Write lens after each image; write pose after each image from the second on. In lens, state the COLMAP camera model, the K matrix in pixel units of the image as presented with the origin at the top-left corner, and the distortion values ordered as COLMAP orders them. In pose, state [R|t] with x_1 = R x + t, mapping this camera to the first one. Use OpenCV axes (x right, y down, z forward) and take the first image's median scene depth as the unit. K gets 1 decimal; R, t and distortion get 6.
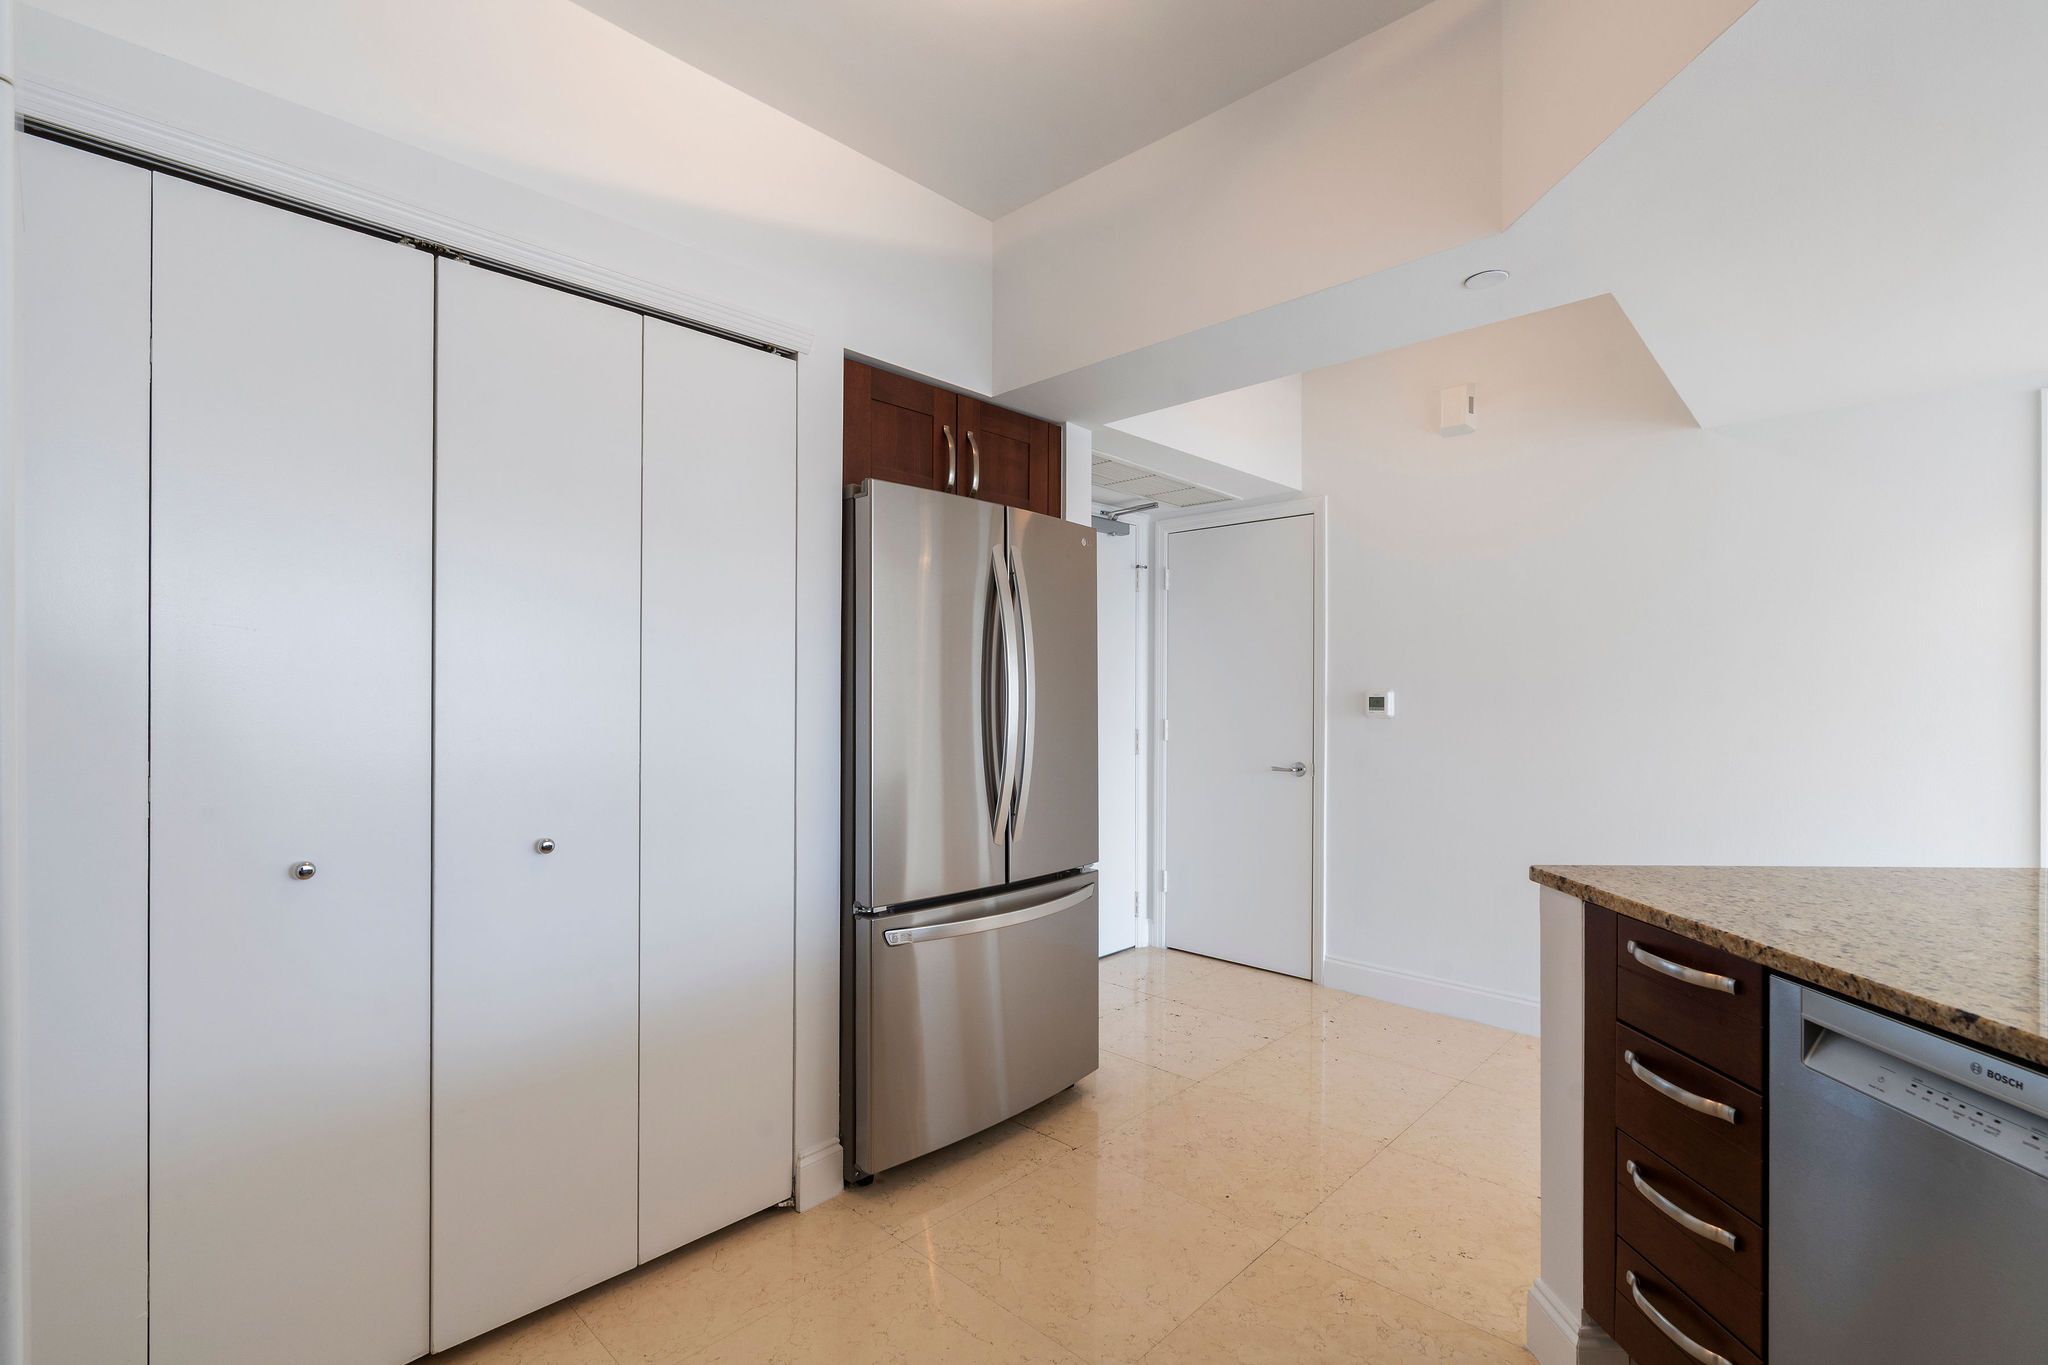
lens RADIAL K [[927.8, 0, 1033.1], [0, 927.8, 689.0], [0, 0, 1]] dist [-0.007944, 0.004120]
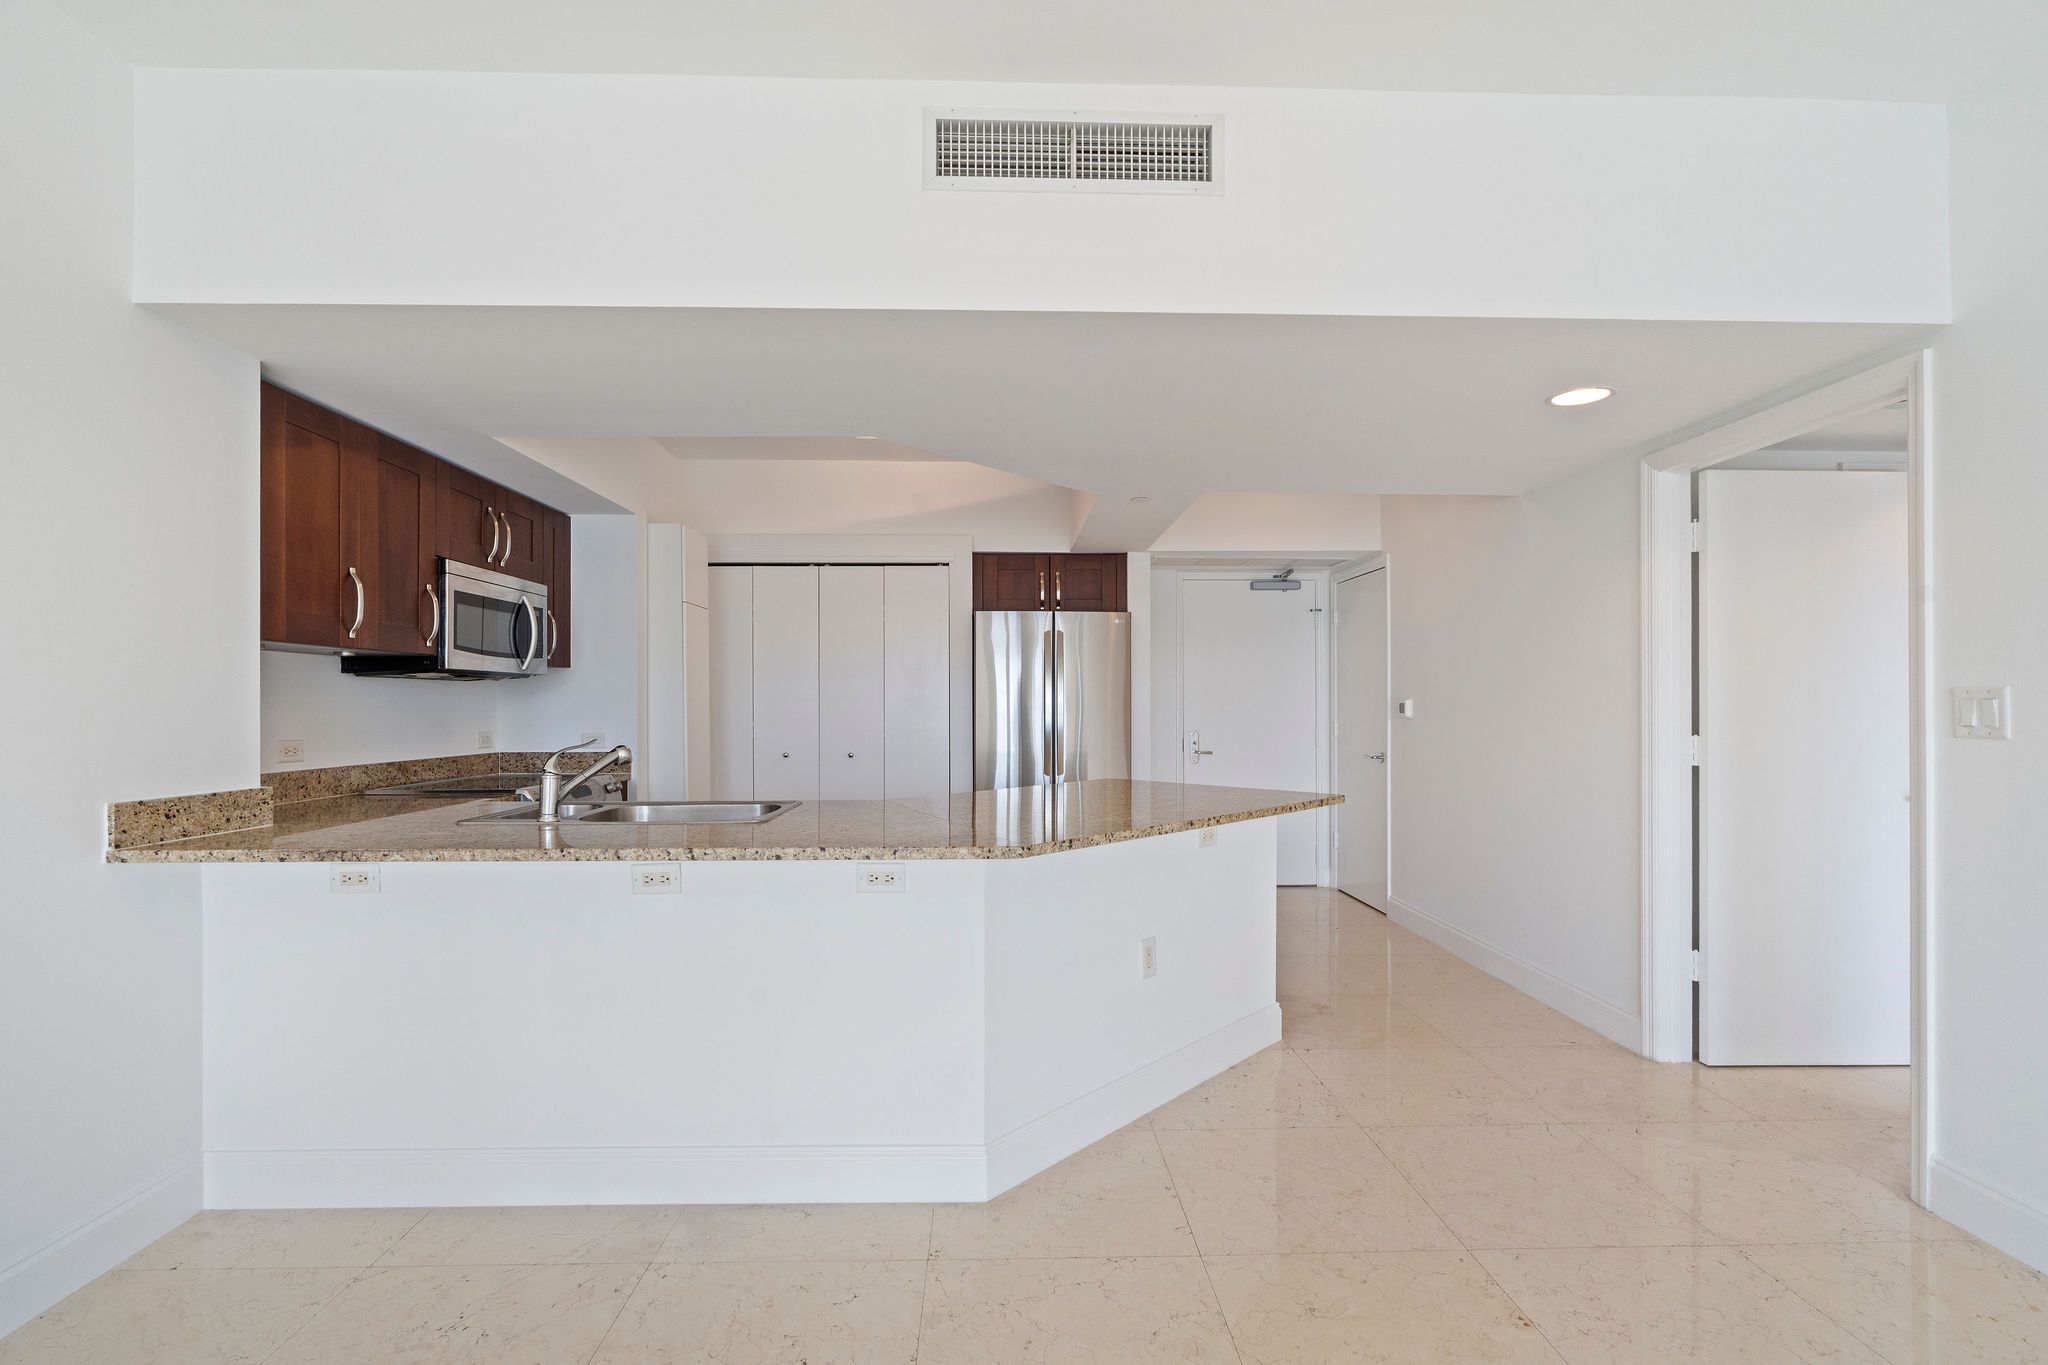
lens RADIAL K [[927.8, 0, 1022.3], [0, 927.8, 705.0], [0, 0, 1]] dist [-0.007944, 0.004120]
pose [[0.709592, -0.005589, -0.704590, 1.394269], [0.010017, 0.999947, 0.002157, 0.004884], [0.704541, -0.008588, 0.709611, -0.515868]]
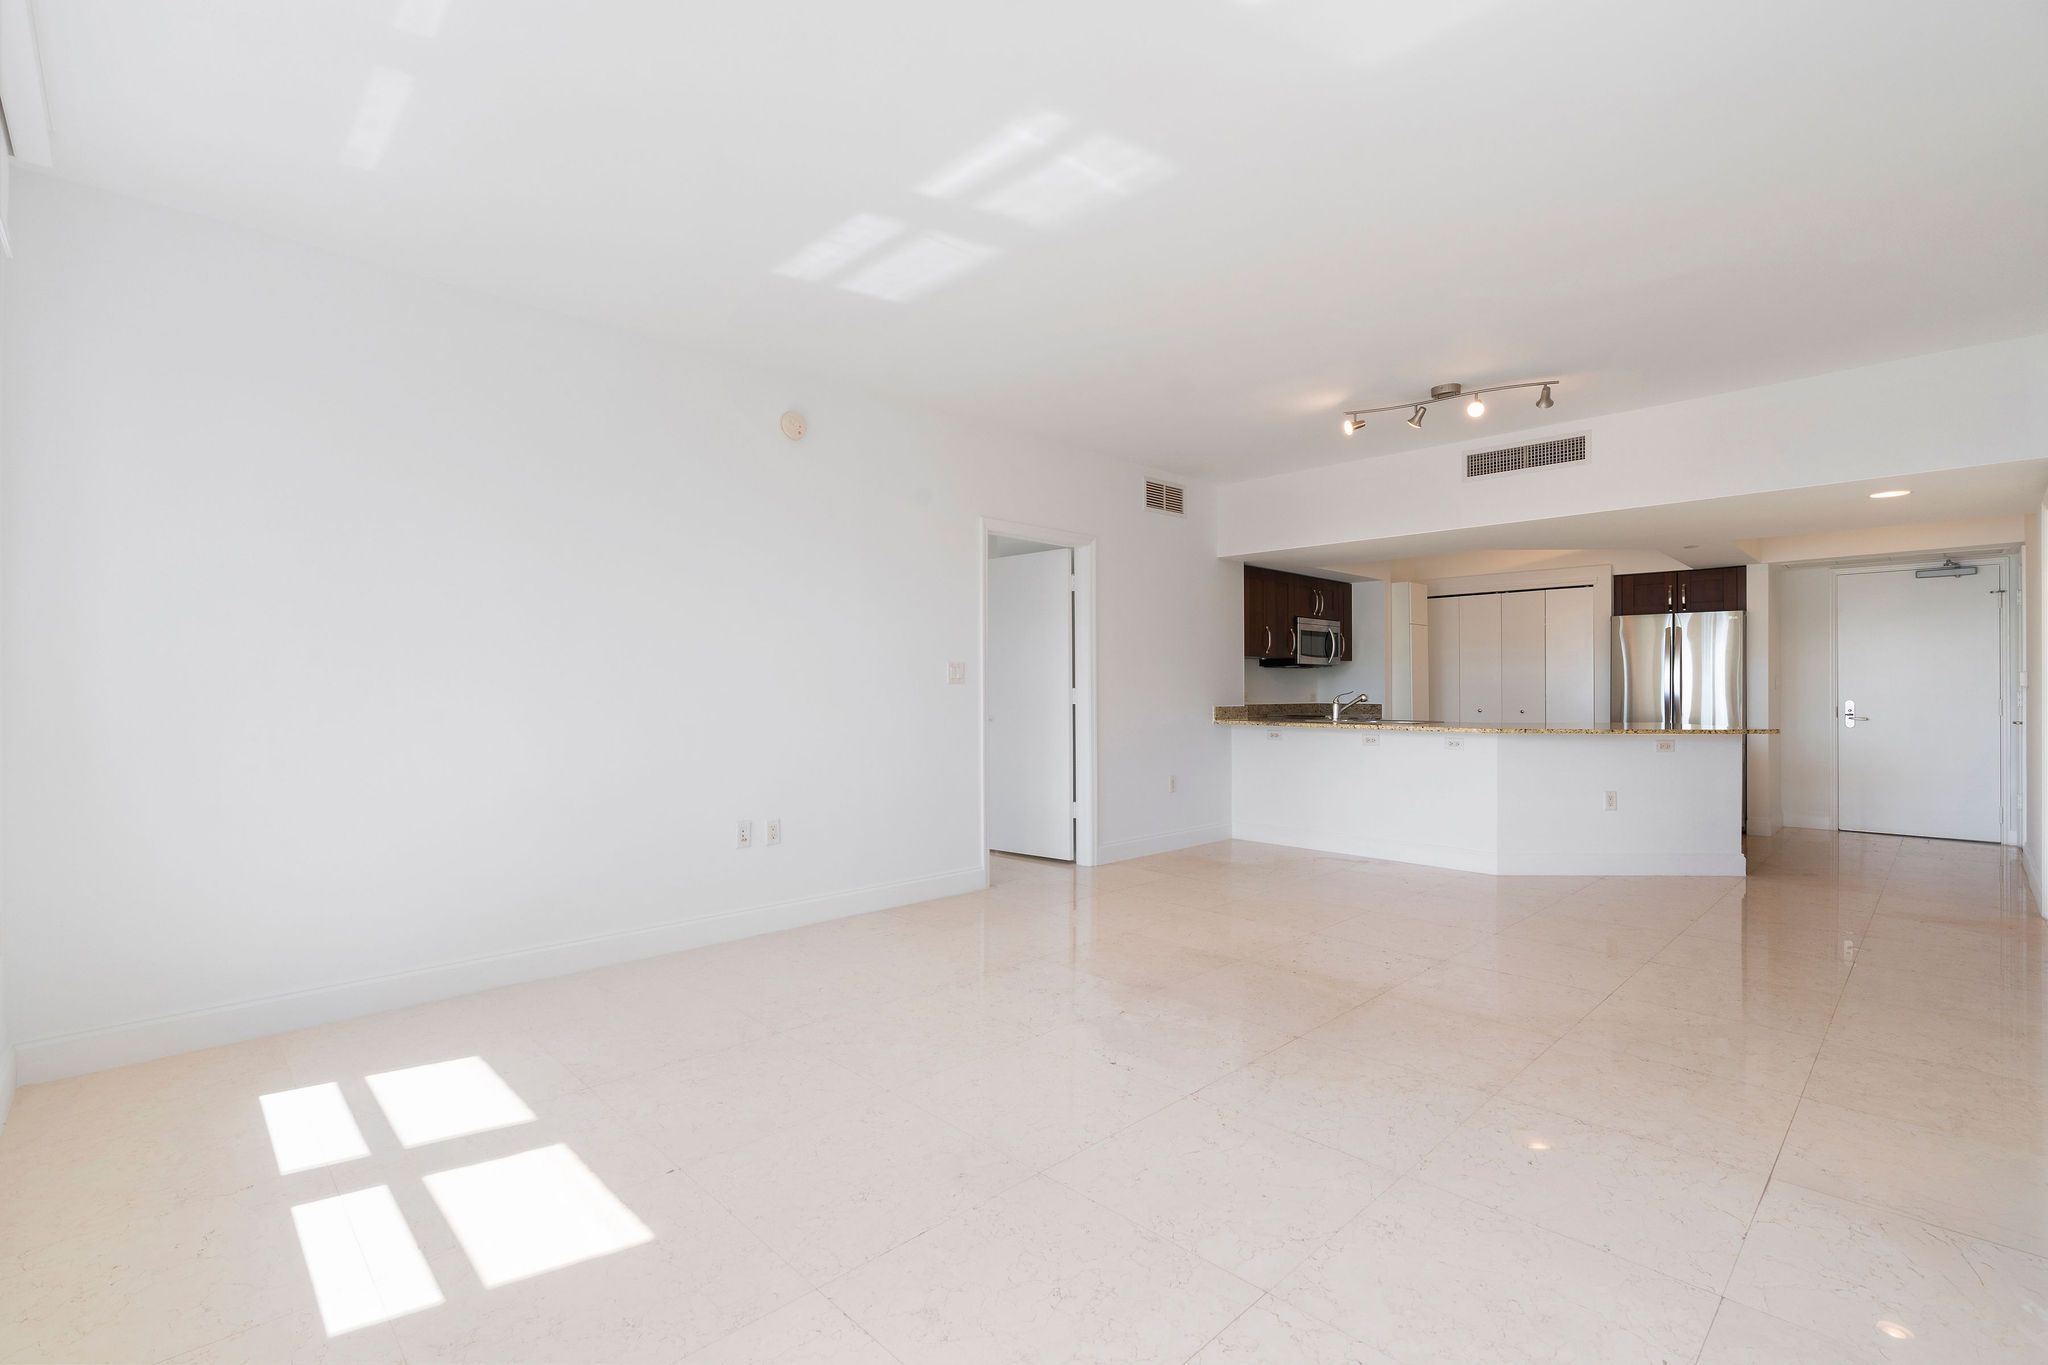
lens RADIAL K [[927.8, 0, 1014.2], [0, 927.8, 684.4], [0, 0, 1]] dist [-0.007944, 0.004120]
pose [[-0.043874, -0.009936, -0.998988, 3.046517], [0.008056, 0.999915, -0.010299, 0.042229], [0.999005, -0.008500, -0.043790, -0.977189]]
